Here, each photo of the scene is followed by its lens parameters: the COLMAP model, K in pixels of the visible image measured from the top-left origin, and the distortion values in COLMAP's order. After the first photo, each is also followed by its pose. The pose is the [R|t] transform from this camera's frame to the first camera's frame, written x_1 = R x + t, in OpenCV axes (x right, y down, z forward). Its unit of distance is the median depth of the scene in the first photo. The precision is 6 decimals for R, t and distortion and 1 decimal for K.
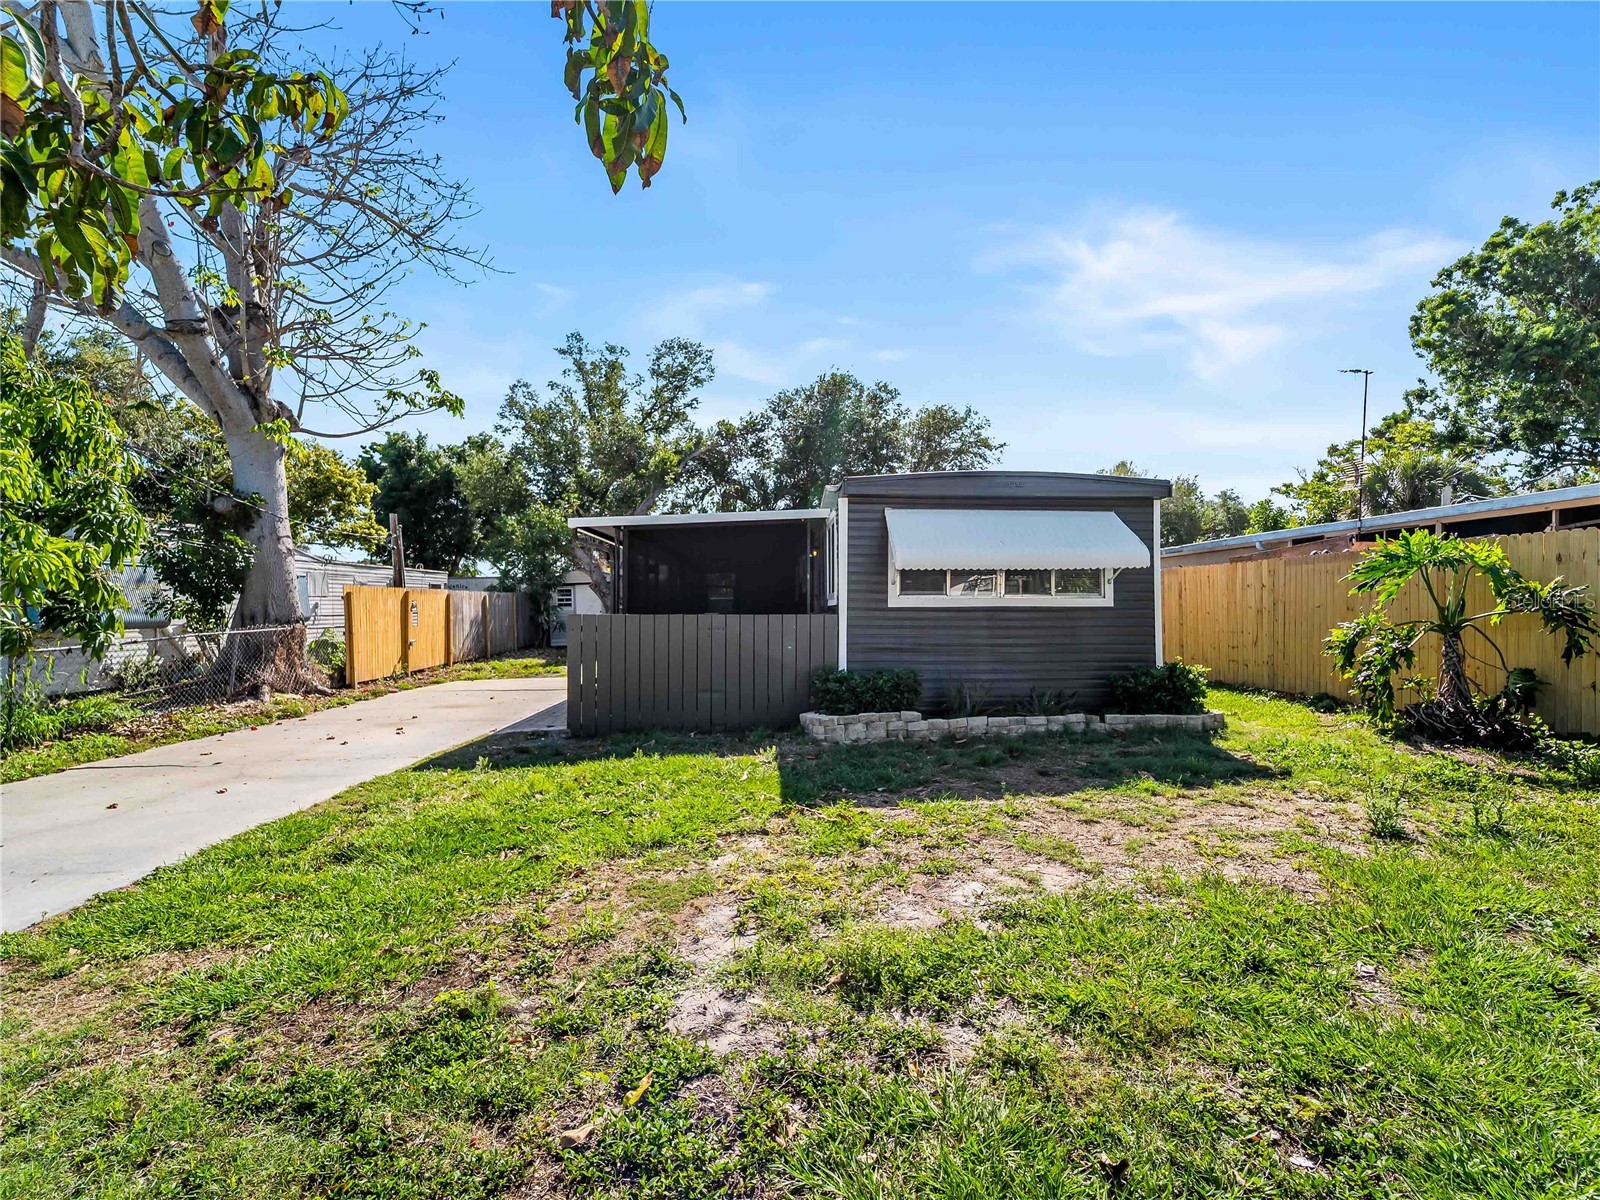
lens RADIAL K [[693.5, 0, 800.0], [0, 693.5, 600.0], [0, 0, 1]] dist [-0.000692, -0.000393]
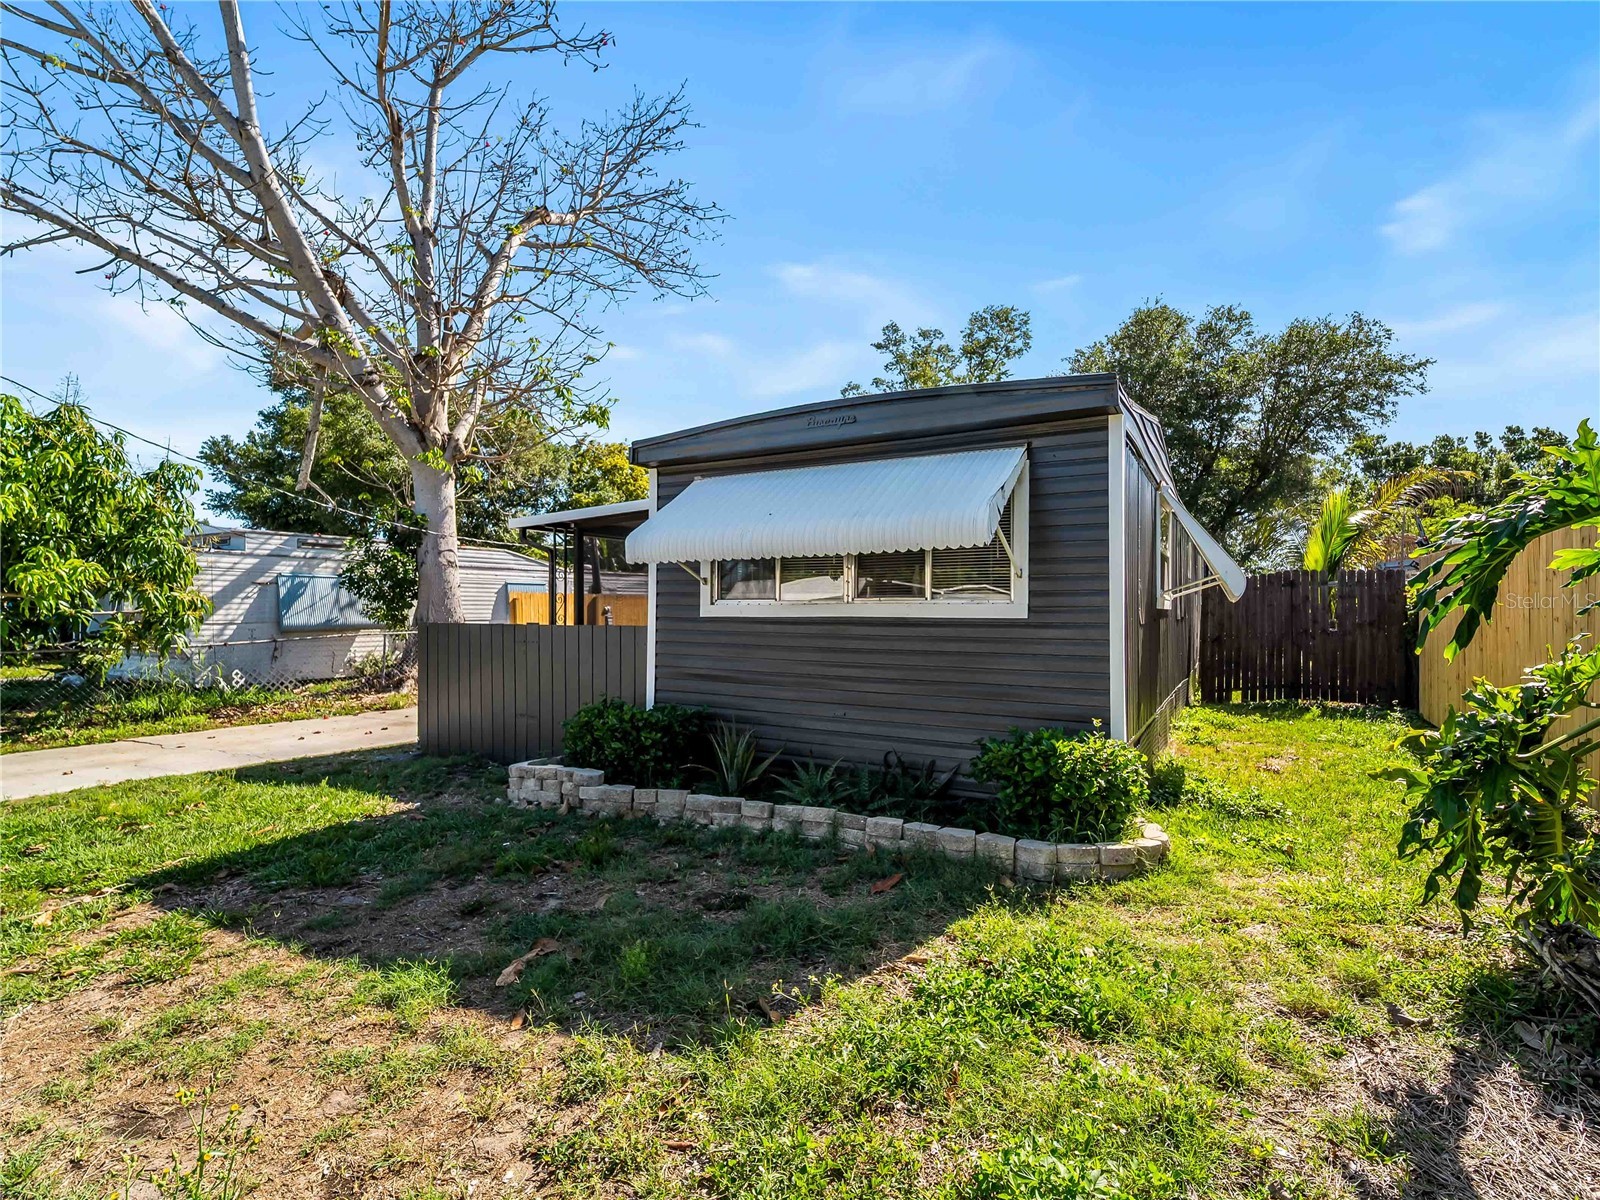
lens RADIAL K [[723.2, 0, 805.7], [0, 723.2, 605.2], [0, 0, 1]] dist [-0.002916, -0.001051]
pose [[0.865368, -0.006811, -0.501090, 0.367548], [0.012469, 0.999891, 0.007943, -0.002806], [0.500981, -0.013122, 0.865359, 0.260717]]
